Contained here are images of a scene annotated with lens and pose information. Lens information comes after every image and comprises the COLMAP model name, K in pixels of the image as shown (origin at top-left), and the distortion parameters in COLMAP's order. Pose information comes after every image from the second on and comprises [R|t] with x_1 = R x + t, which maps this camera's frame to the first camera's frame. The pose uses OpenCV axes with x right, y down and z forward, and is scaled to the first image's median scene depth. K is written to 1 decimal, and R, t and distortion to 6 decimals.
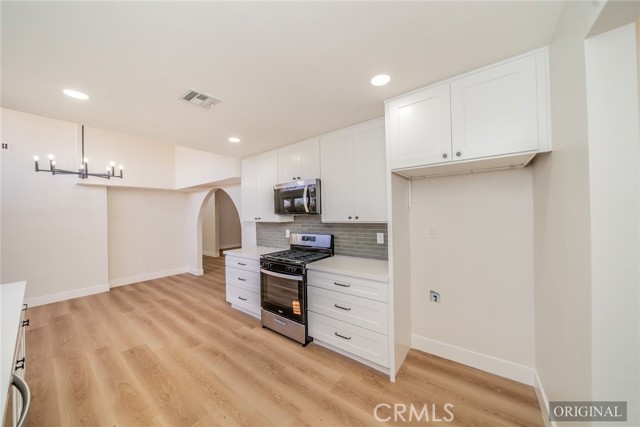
lens RADIAL K [[218.7, 0, 320.0], [0, 218.7, 213.5], [0, 0, 1]] dist [-0.009477, -0.000043]
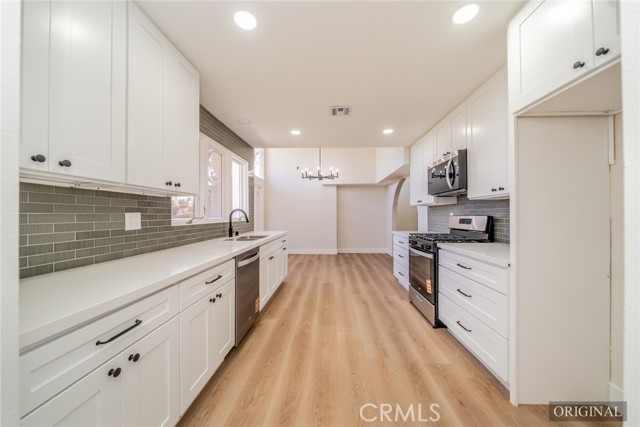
lens RADIAL K [[223.6, 0, 320.0], [0, 223.6, 213.5], [0, 0, 1]] dist [-0.022382, 0.000147]
pose [[0.563823, 0.013762, -0.825781, 0.401130], [-0.006070, 0.999903, 0.012519, 0.089168], [0.825873, -0.002046, 0.563852, 0.036393]]
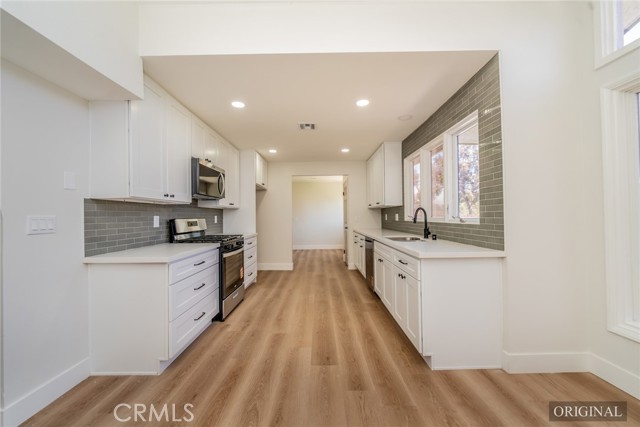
lens RADIAL K [[241.5, 0, 320.0], [0, 241.5, 213.5], [0, 0, 1]] dist [-0.001593, -0.000088]
pose [[-0.604801, 0.034102, 0.795646, -1.380346], [0.021193, 0.999418, -0.026726, 0.129386], [-0.796095, 0.000698, -0.605172, 1.370494]]
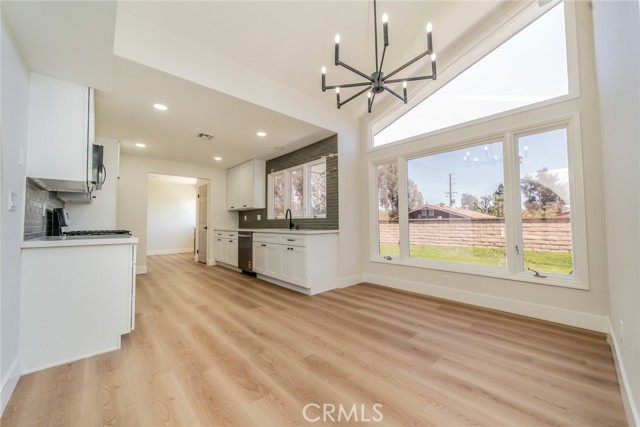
lens RADIAL K [[241.5, 0, 320.0], [0, 241.5, 213.5], [0, 0, 1]] dist [-0.001593, -0.000088]
pose [[-0.984654, 0.031715, 0.171611, -1.285241], [0.024439, 0.998717, -0.044345, 0.195038], [-0.172797, -0.039470, -0.984166, 1.962013]]
